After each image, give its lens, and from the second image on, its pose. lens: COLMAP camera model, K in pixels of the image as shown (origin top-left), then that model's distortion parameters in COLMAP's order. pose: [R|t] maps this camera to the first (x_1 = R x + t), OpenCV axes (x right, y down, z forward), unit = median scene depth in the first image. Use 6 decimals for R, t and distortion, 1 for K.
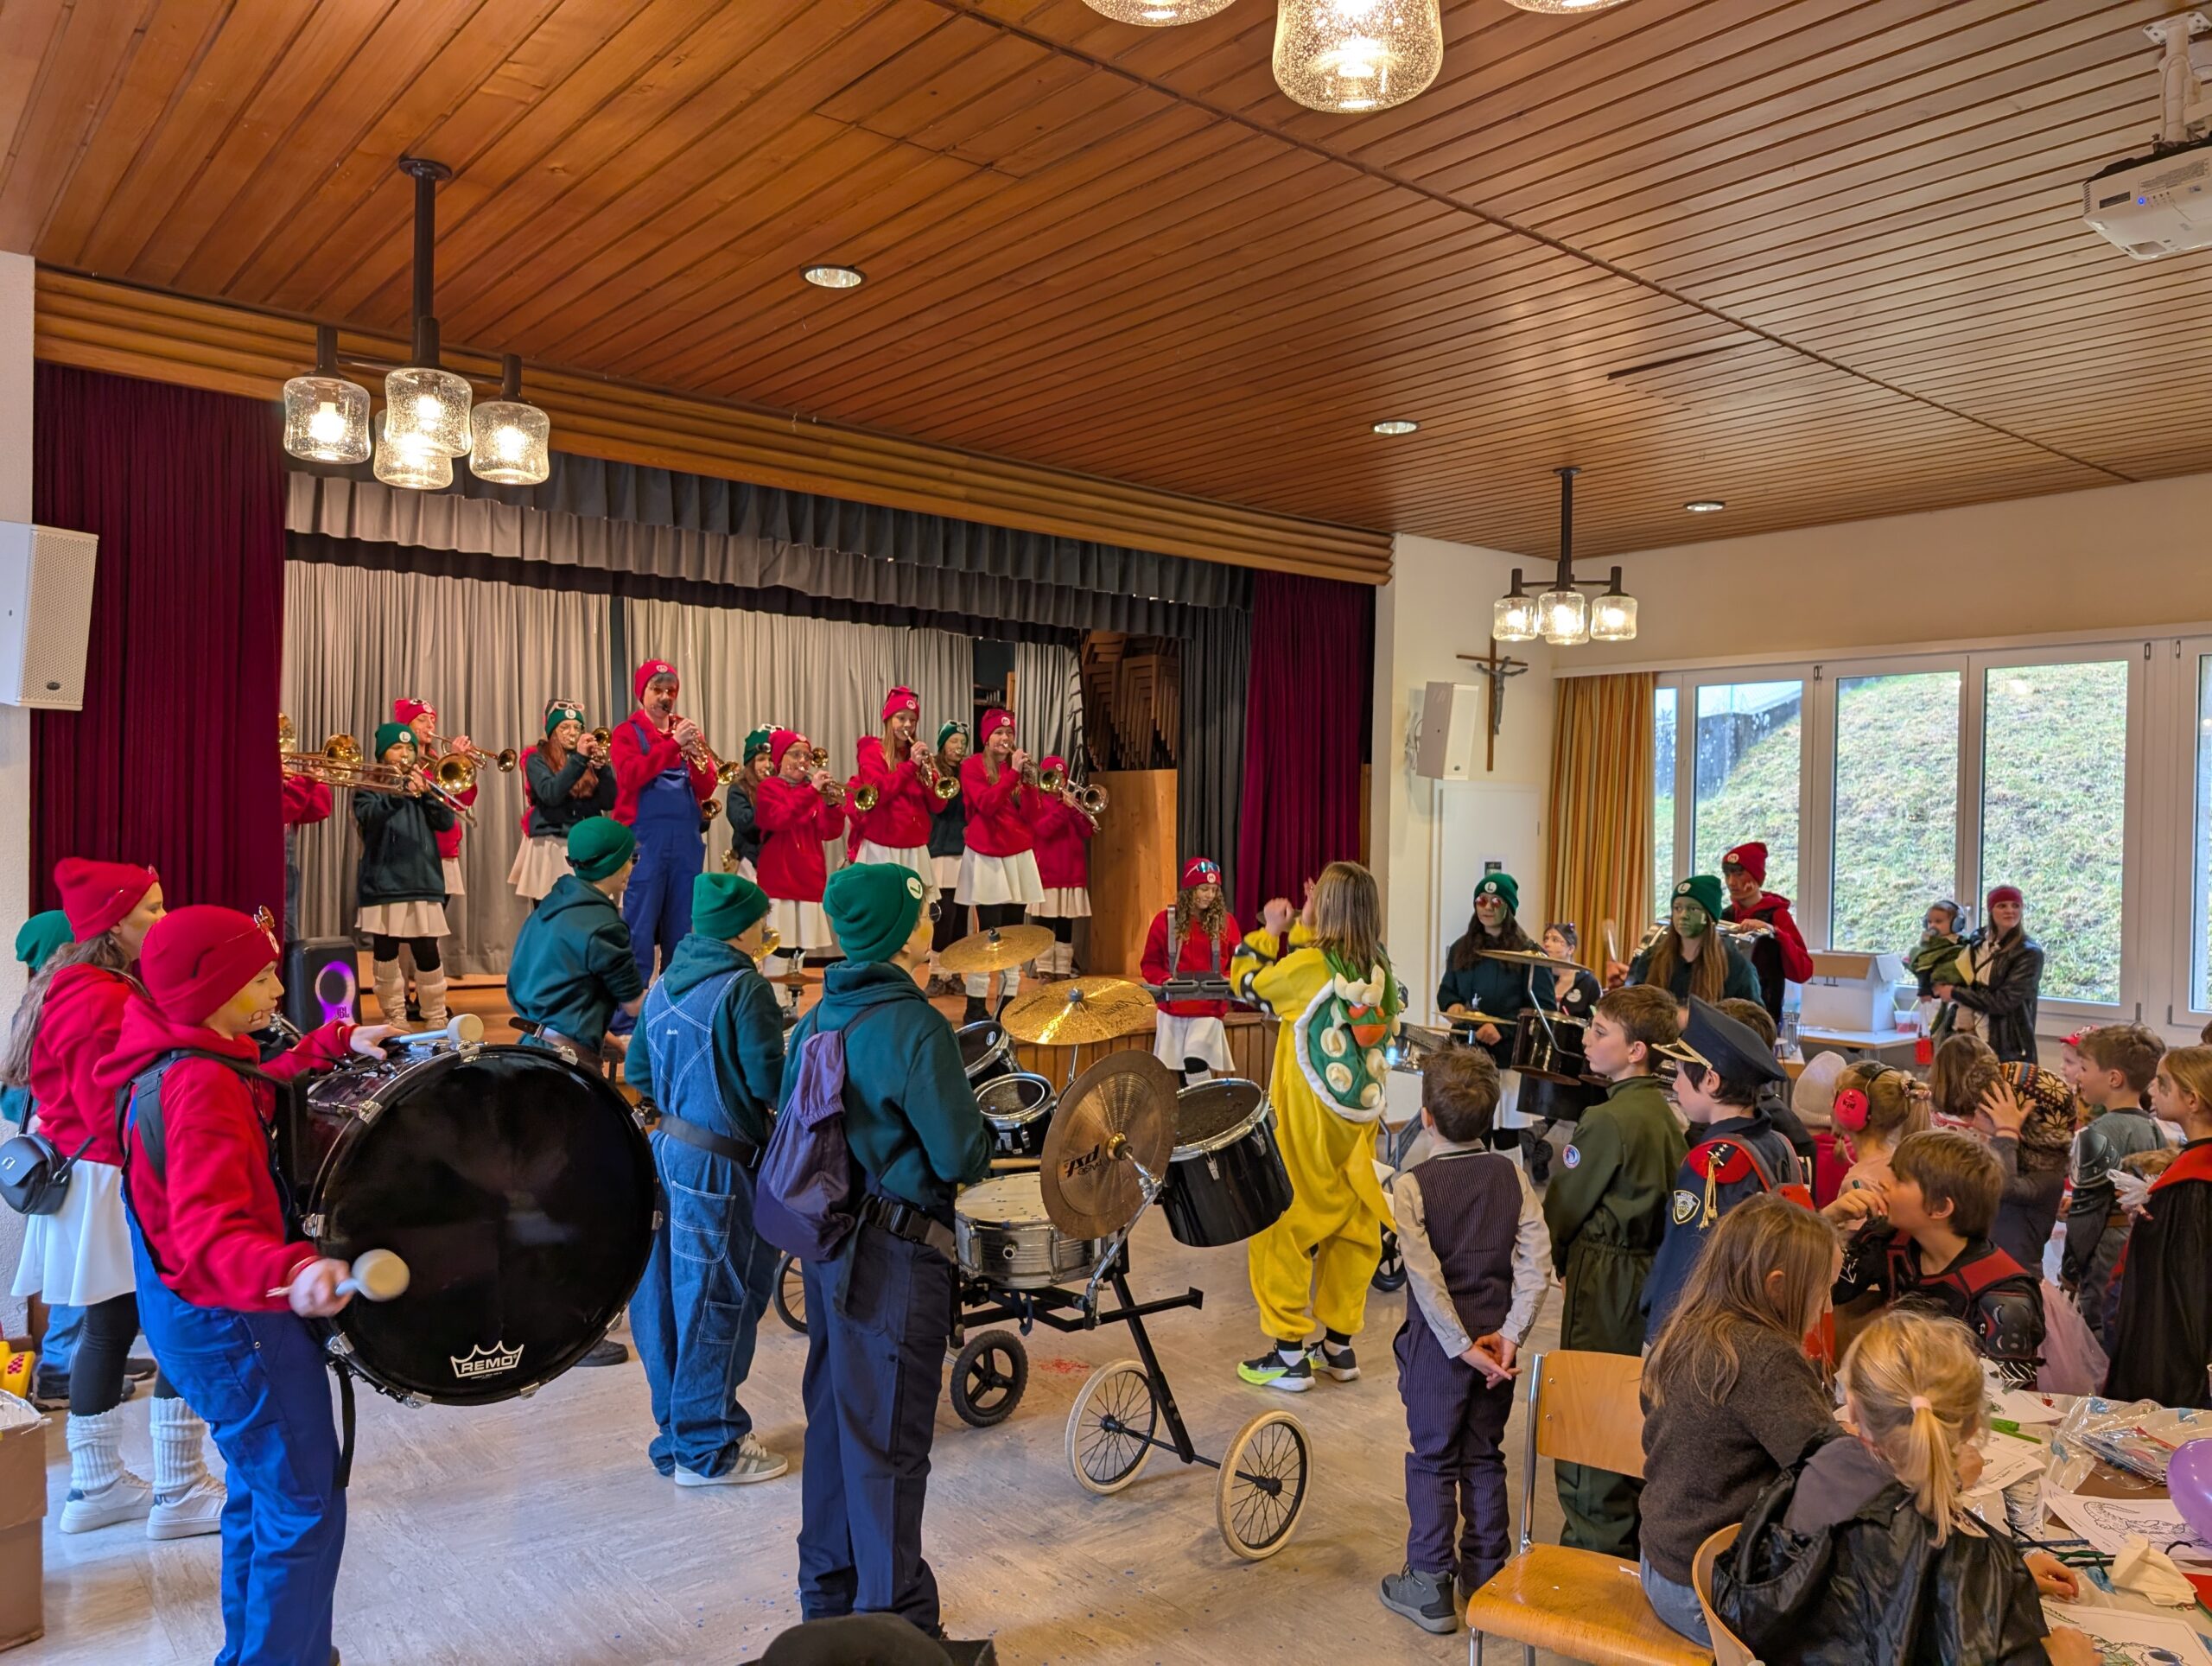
lens RADIAL K [[1588.5, 0, 1106.0], [0, 1588.5, 833.0], [0, 0, 1]] dist [0.059638, -0.004035]
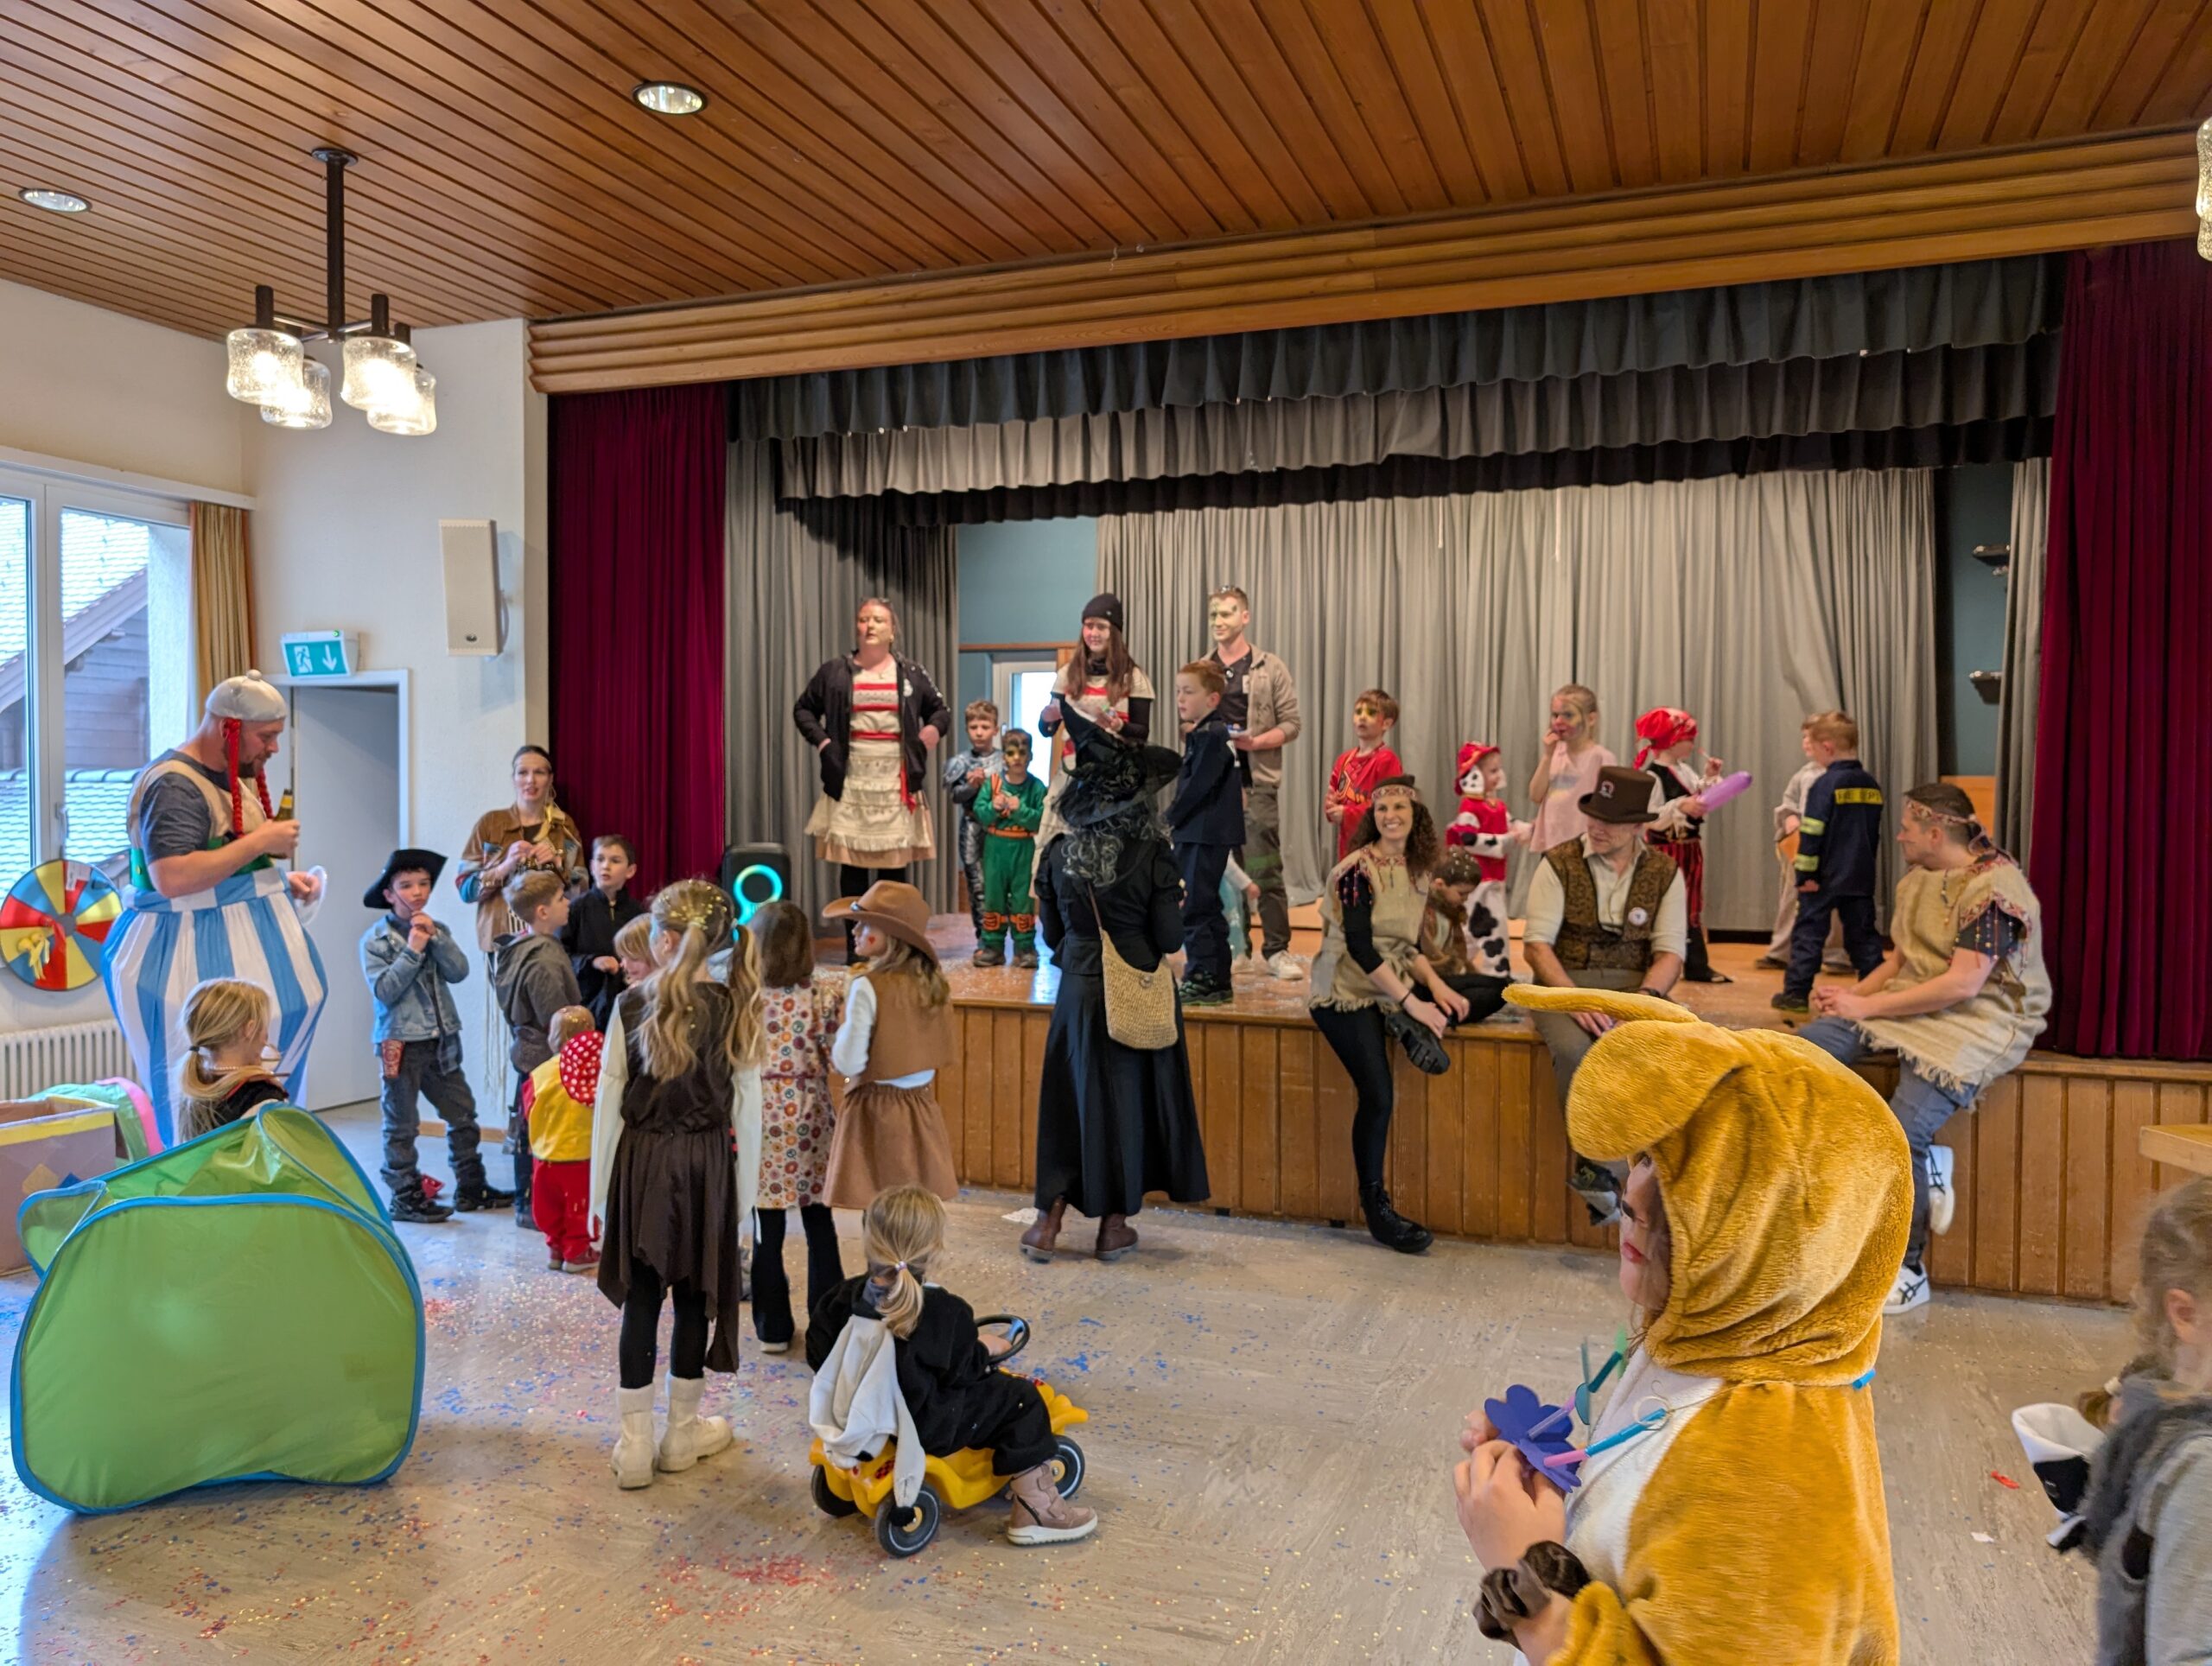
lens RADIAL K [[1588.5, 0, 1106.0], [0, 1588.5, 833.0], [0, 0, 1]] dist [0.059638, -0.004035]
pose [[0.494870, 0.019376, -0.868751, 0.651284], [-0.001231, 0.999766, 0.021597, 0.032672], [0.868966, -0.009618, 0.494778, 0.687479]]
